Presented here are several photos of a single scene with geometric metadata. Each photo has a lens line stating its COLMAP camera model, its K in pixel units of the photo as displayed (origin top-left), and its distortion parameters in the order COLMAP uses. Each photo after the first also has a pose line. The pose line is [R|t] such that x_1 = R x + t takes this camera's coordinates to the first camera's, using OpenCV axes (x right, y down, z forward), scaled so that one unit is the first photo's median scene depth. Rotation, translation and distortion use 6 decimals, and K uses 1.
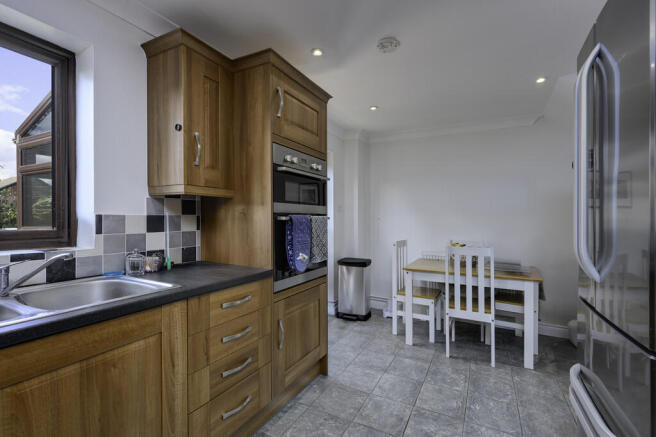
lens RADIAL K [[257.5, 0, 328.0], [0, 257.5, 218.5], [0, 0, 1]] dist [-0.001231, 0.000532]
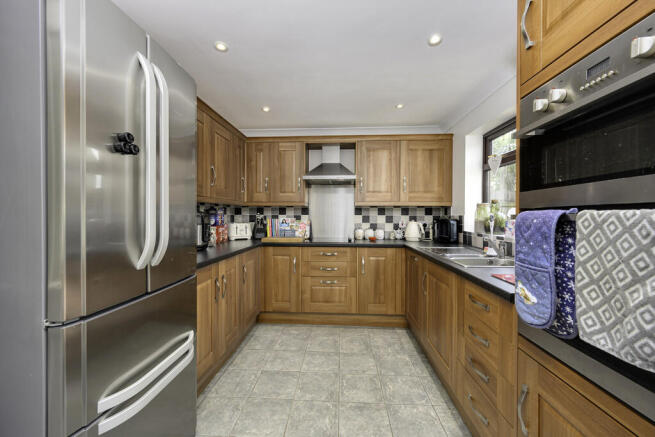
lens RADIAL K [[257.1, 0, 327.5], [0, 257.1, 218.5], [0, 0, 1]] dist [-0.001231, 0.000532]
pose [[-0.935478, 0.002269, -0.353377, 0.450795], [-0.000528, 0.999969, 0.007817, -0.002033], [0.353384, 0.007500, -0.935448, 1.343249]]
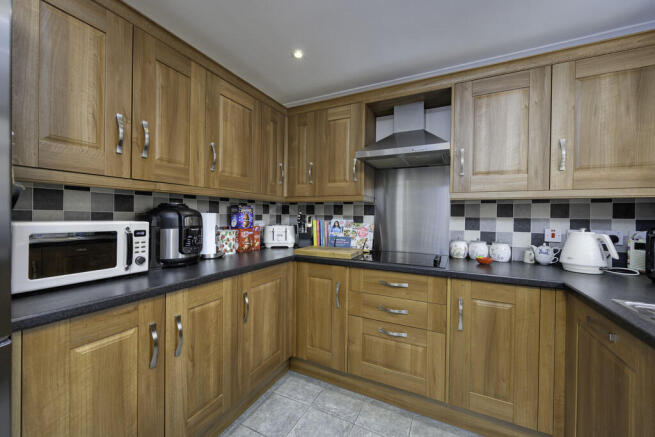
lens RADIAL K [[257.1, 0, 327.5], [0, 257.1, 218.5], [0, 0, 1]] dist [-0.001231, 0.000532]
pose [[-0.999014, -0.012567, 0.042577, 0.243141], [-0.012265, 0.999898, 0.007349, -0.003696], [-0.042665, 0.006819, -0.999066, 1.026320]]
